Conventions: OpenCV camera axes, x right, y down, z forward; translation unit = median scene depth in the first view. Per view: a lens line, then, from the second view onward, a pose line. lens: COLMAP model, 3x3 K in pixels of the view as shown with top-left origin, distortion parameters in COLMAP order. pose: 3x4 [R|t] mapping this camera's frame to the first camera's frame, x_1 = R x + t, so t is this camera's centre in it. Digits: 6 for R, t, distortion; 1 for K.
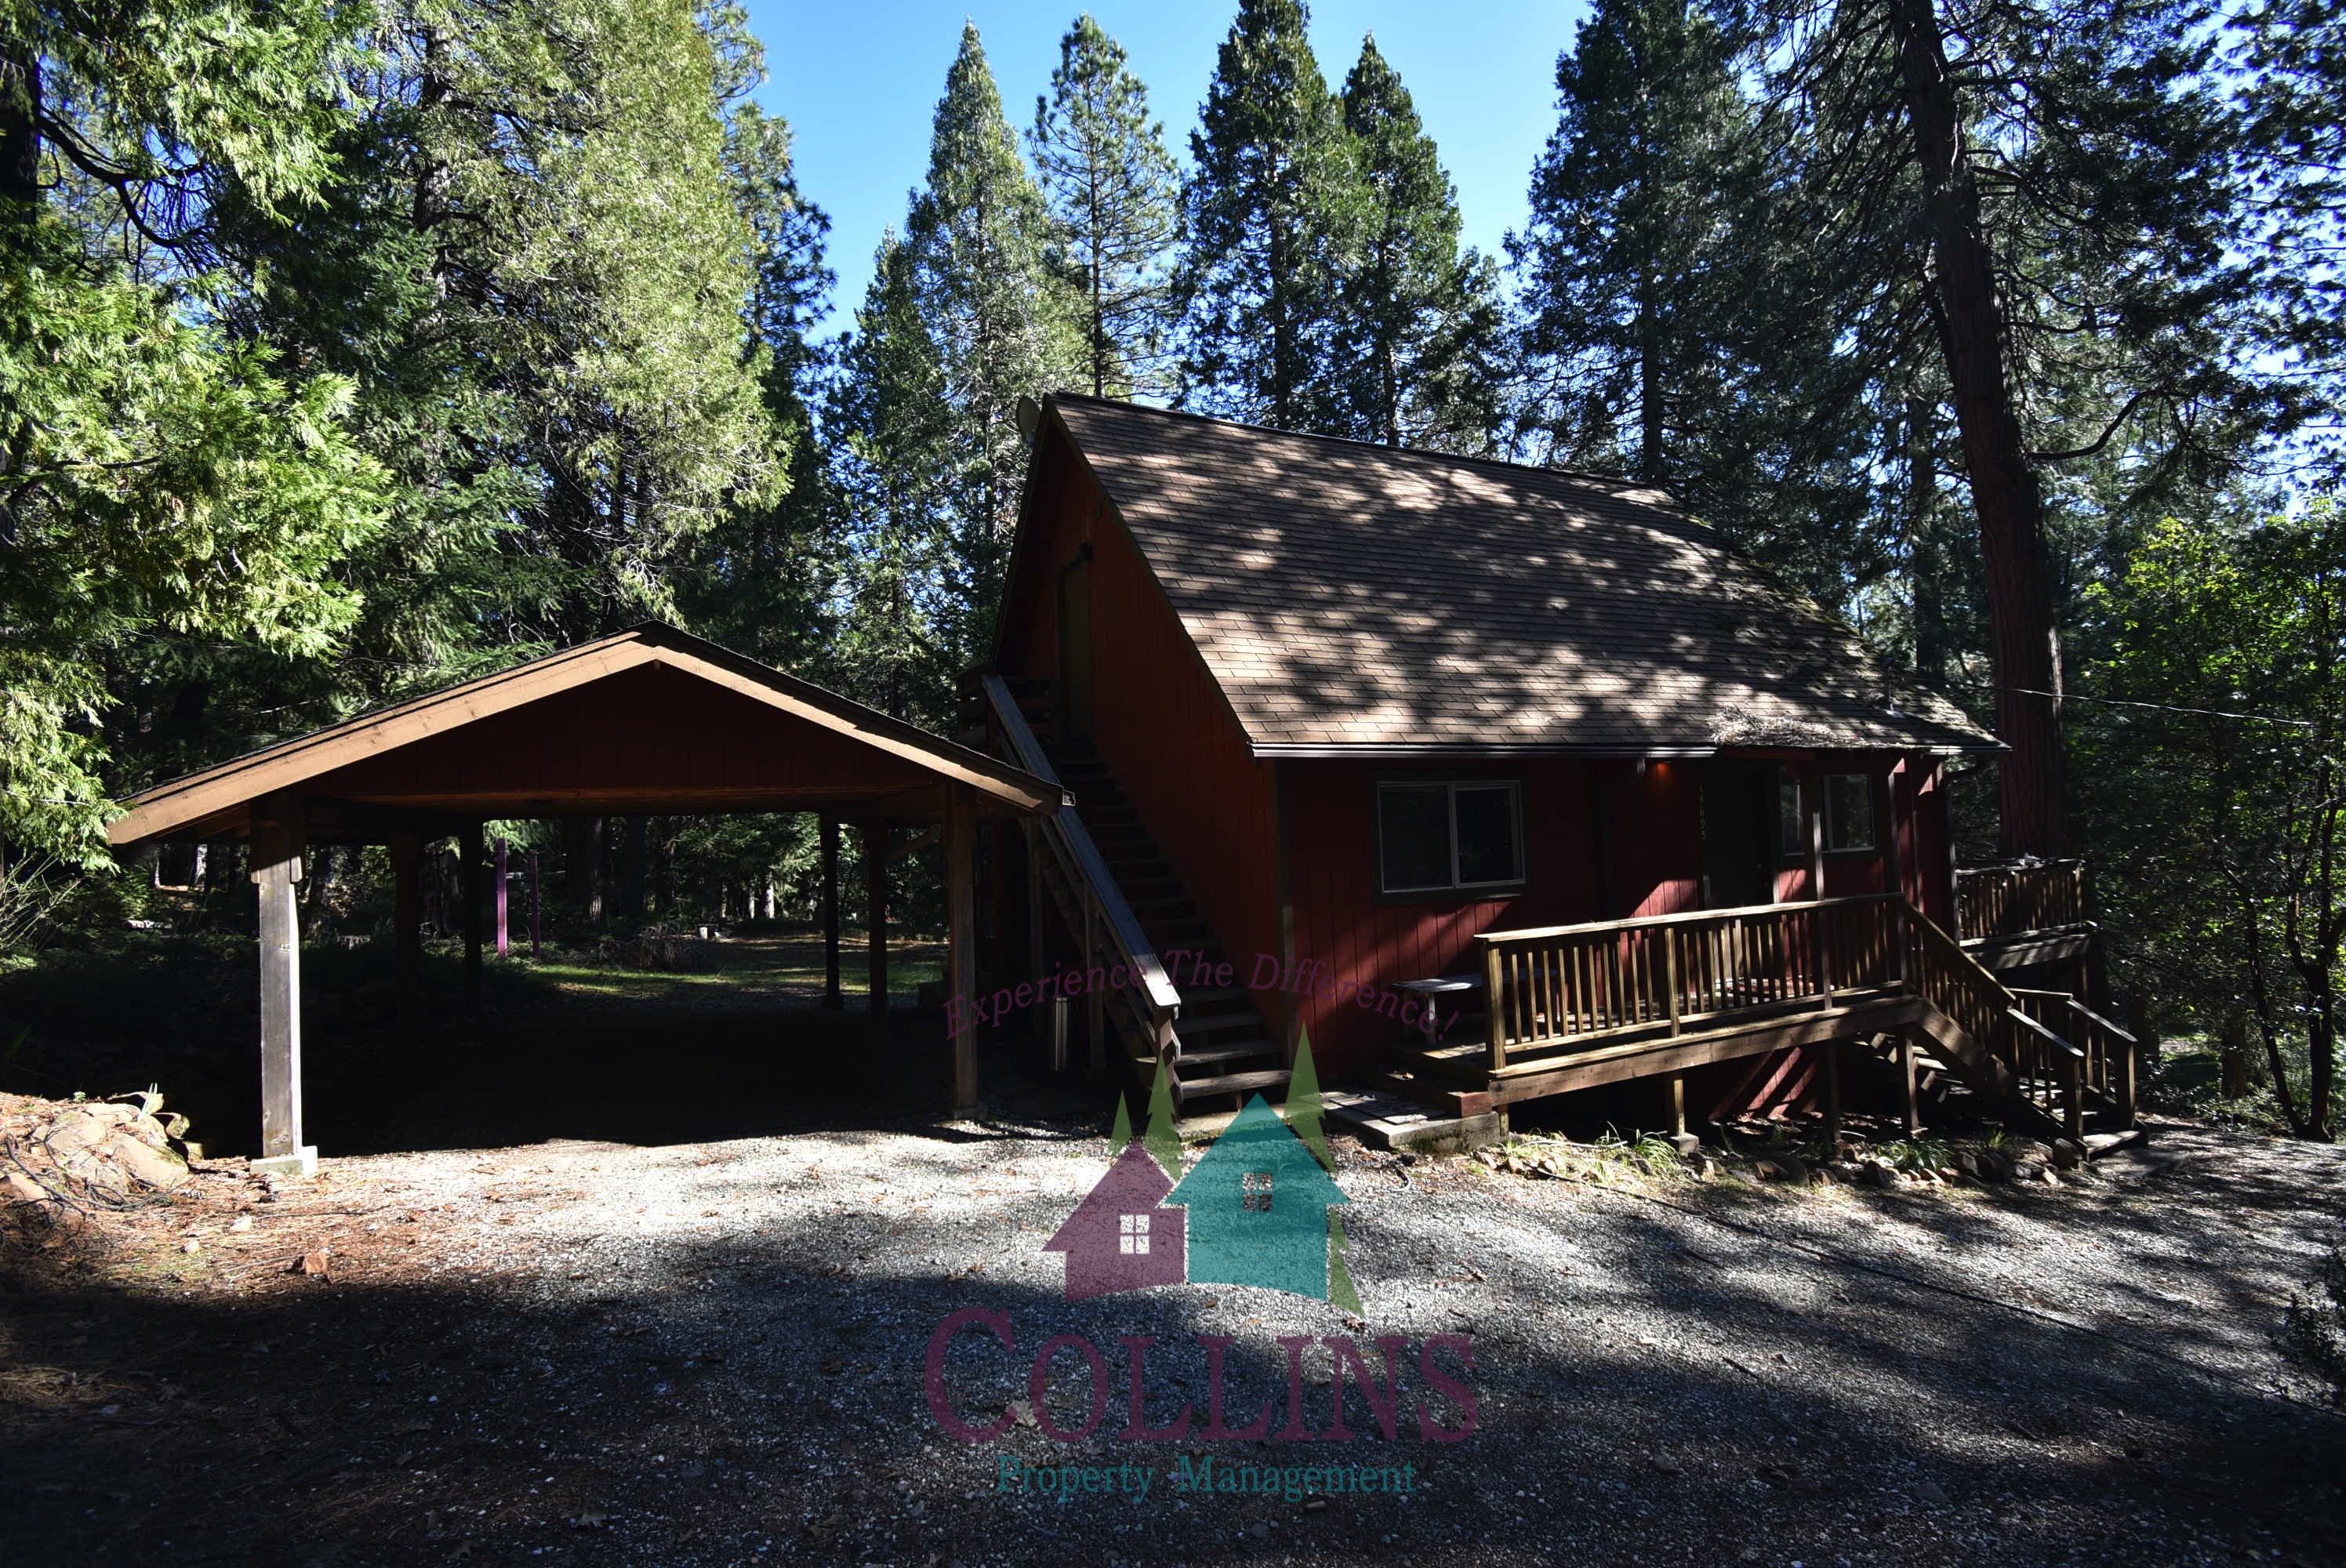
lens RADIAL K [[1040.8, 0, 1173.0], [0, 1040.8, 784.0], [0, 0, 1]] dist [0.026333, -0.027675]
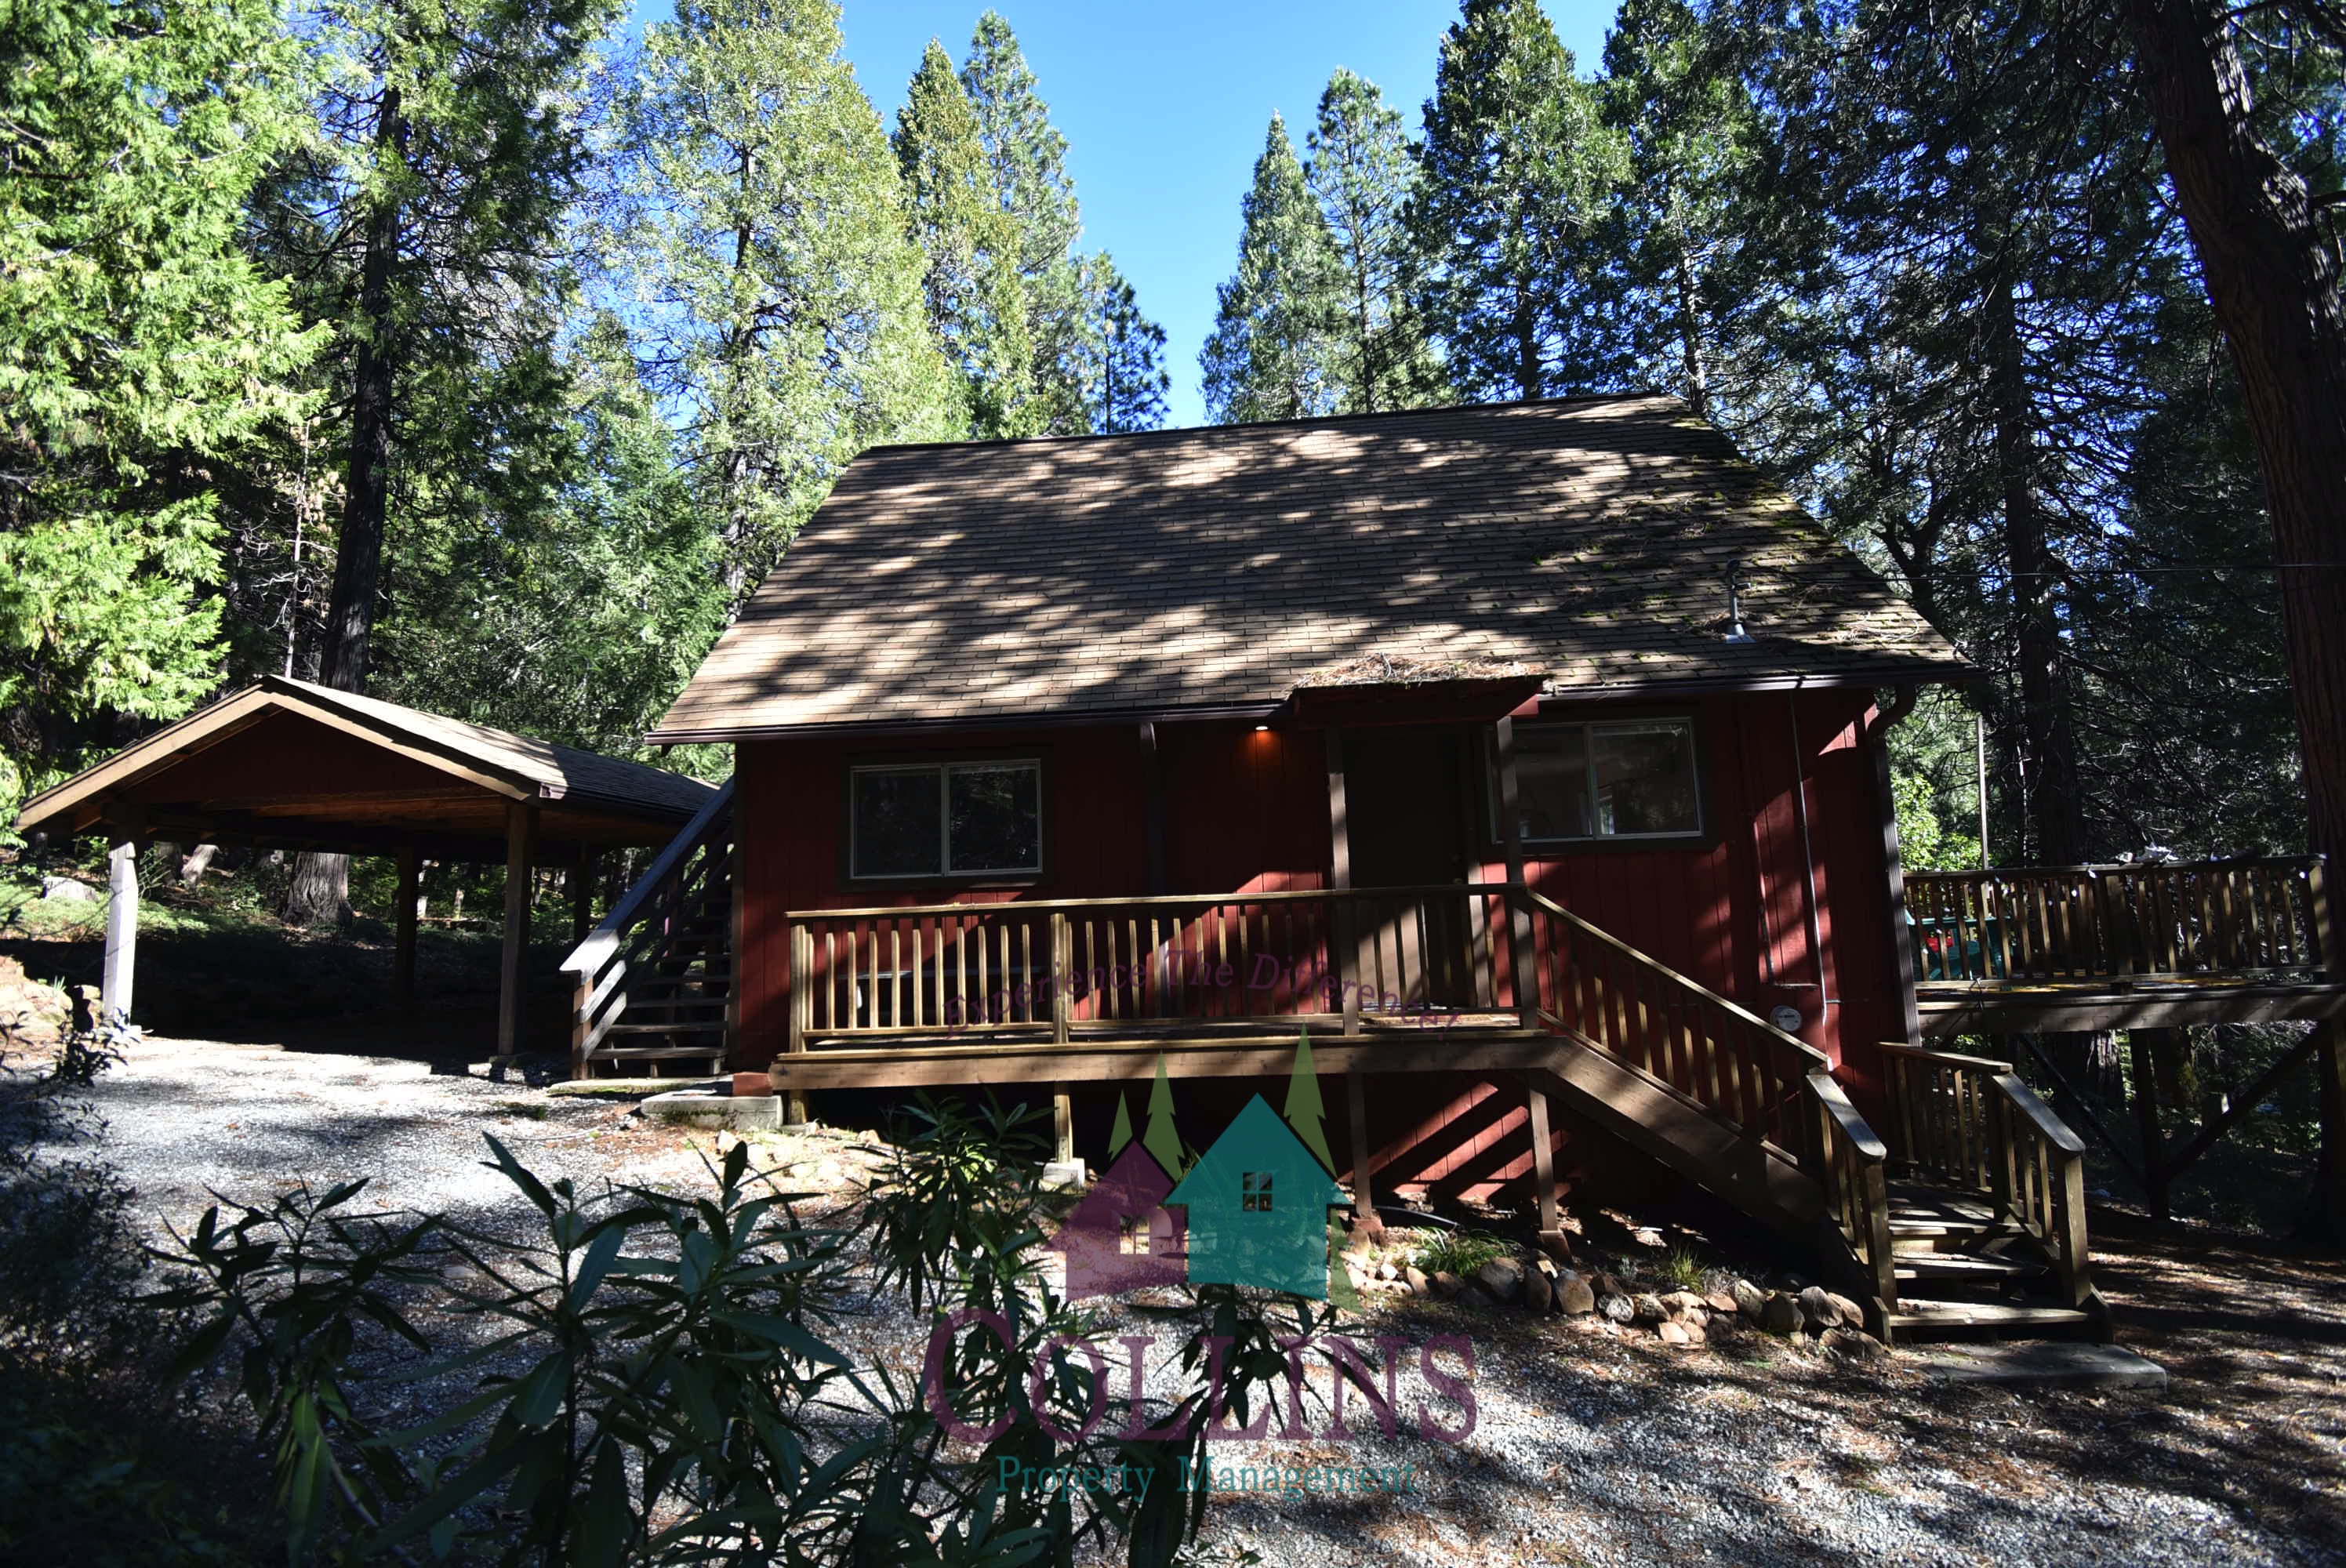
lens RADIAL K [[1040.8, 0, 1173.0], [0, 1040.8, 784.0], [0, 0, 1]] dist [0.026333, -0.027675]
pose [[0.860296, -0.056442, -0.506660, 0.882978], [0.023570, 0.997193, -0.071066, 0.085241], [0.509249, 0.049196, 0.859212, 0.280600]]
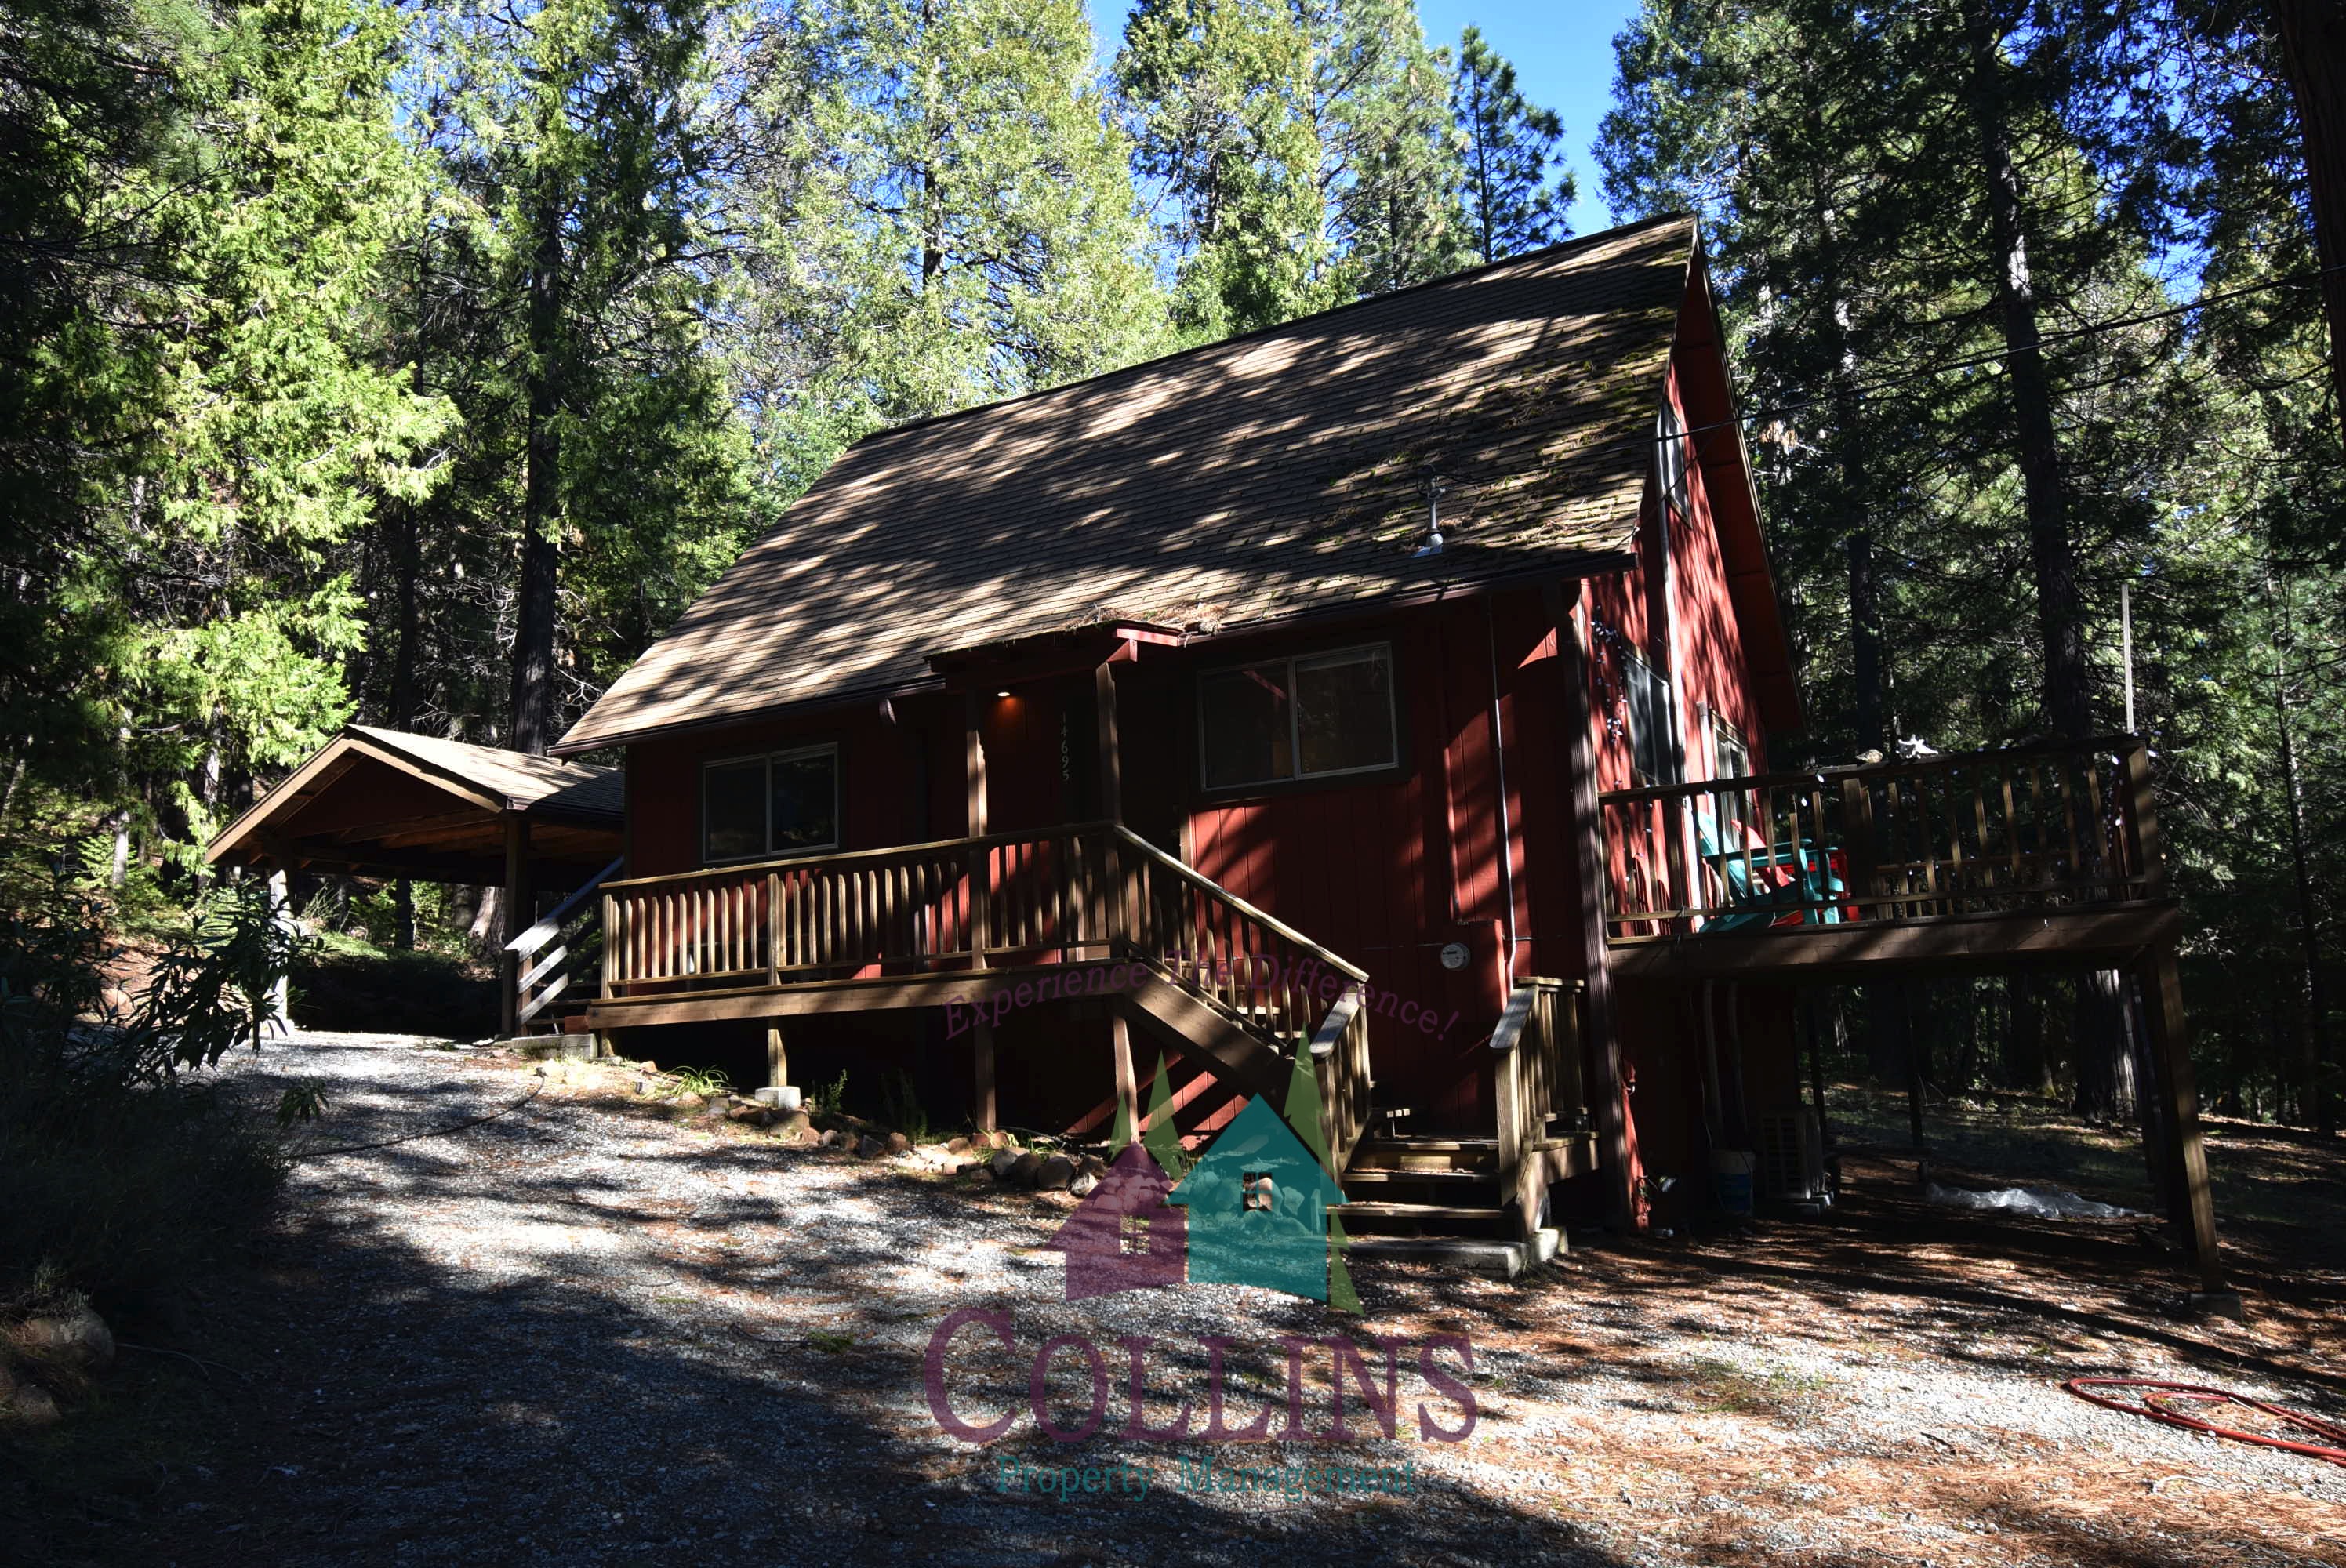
lens RADIAL K [[1642.0, 0, 1173.0], [0, 1642.0, 784.0], [0, 0, 1]] dist [-0.005118, -0.000397]
pose [[0.571305, -0.117896, -0.812226, 1.717618], [0.052352, 0.992849, -0.107290, 0.211988], [0.819067, 0.018774, 0.573391, 0.384463]]
